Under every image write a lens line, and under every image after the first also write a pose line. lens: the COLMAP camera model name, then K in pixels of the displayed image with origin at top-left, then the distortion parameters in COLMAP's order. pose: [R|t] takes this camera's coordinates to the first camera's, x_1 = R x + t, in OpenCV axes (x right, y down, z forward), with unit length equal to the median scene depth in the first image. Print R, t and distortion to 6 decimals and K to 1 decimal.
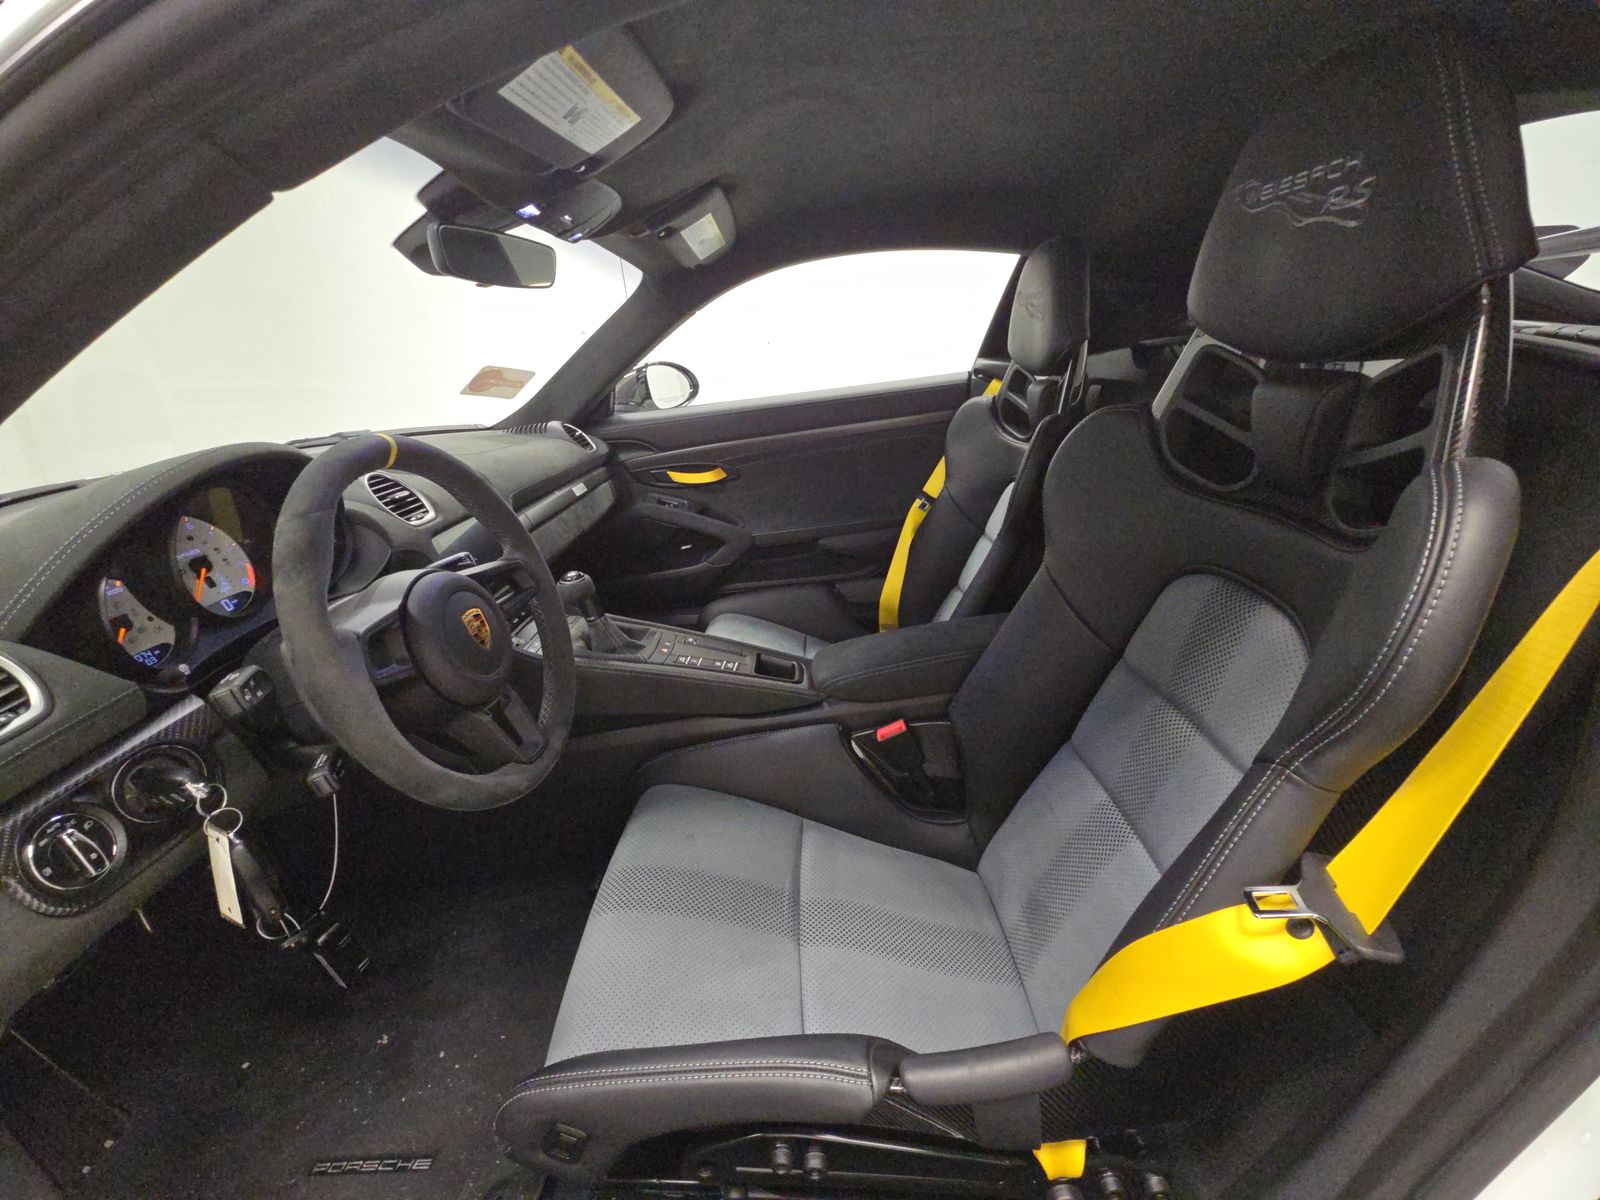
lens RADIAL K [[647.3, 0, 839.5], [0, 647.3, 586.8], [0, 0, 1]] dist [0.003628, -0.003647]
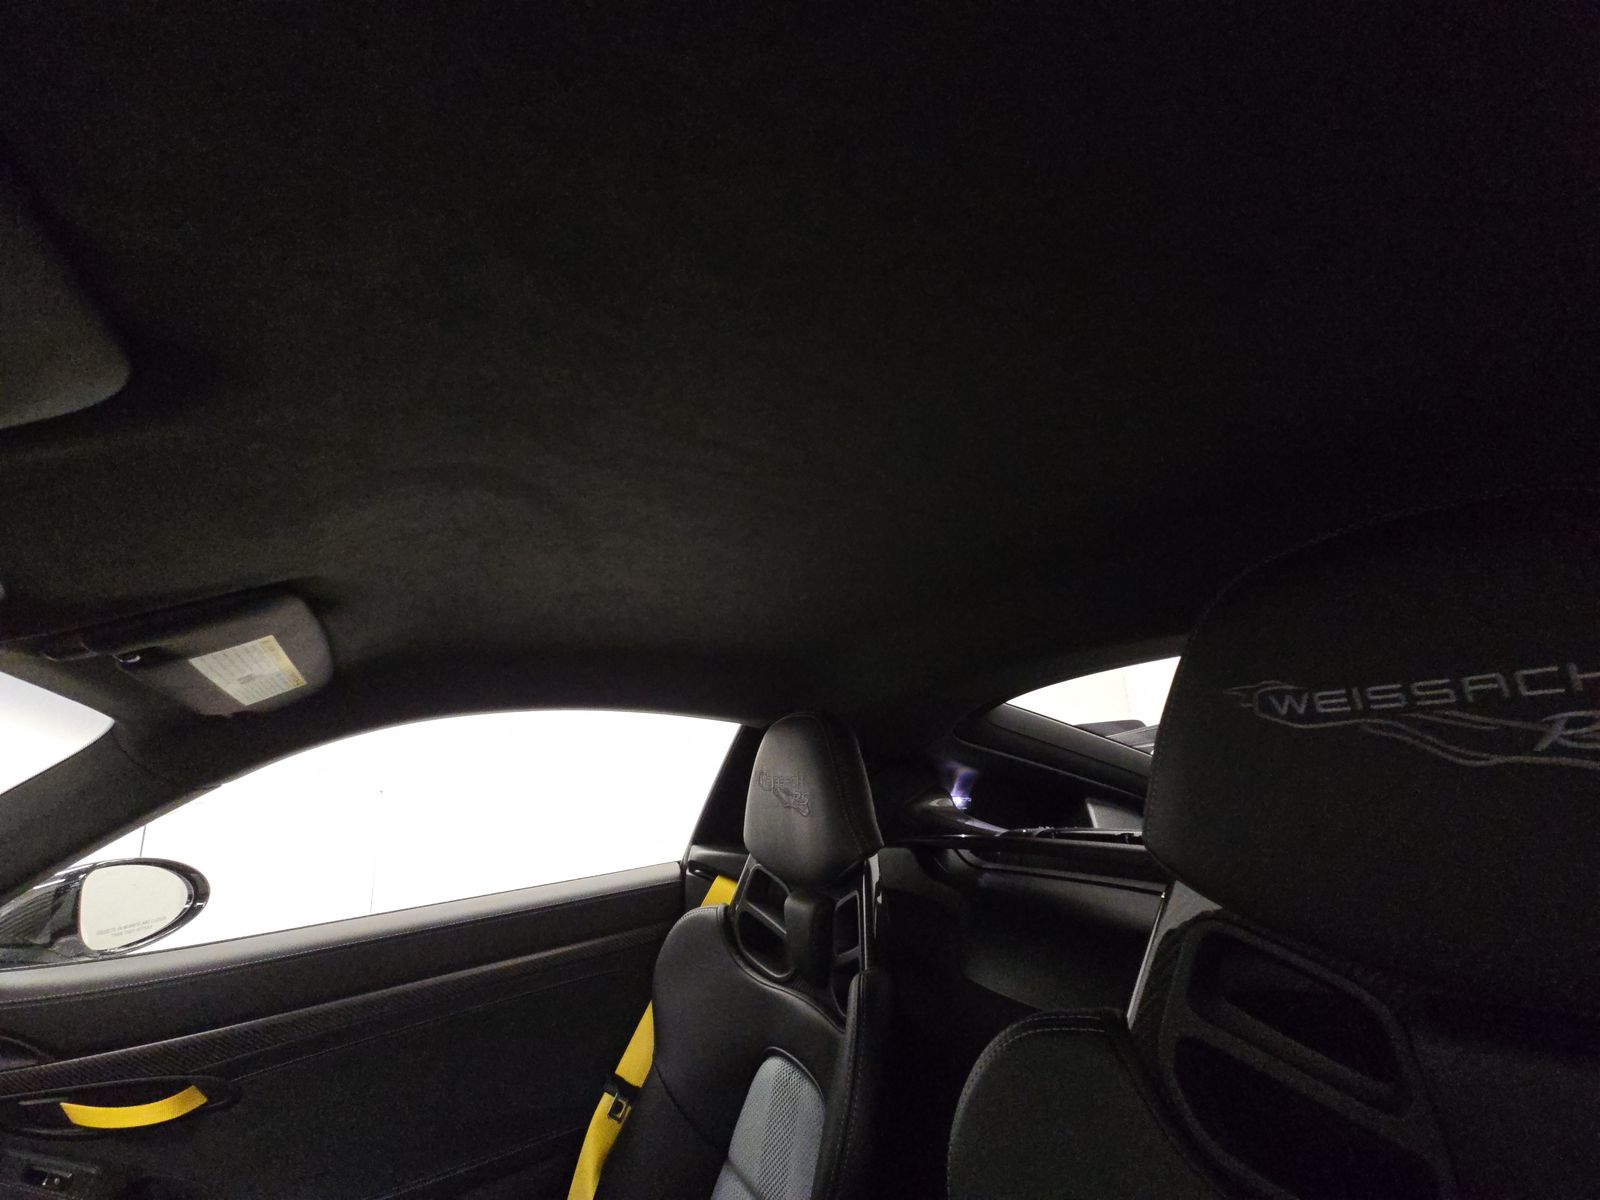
lens RADIAL K [[640.3, 0, 801.5], [0, 640.3, 627.2], [0, 0, 1]] dist [0.001564, -0.013677]
pose [[0.895089, 0.122138, 0.428832, -0.020450], [0.138786, 0.837661, -0.528264, -0.163364], [-0.423737, 0.532359, 0.732830, 0.284917]]
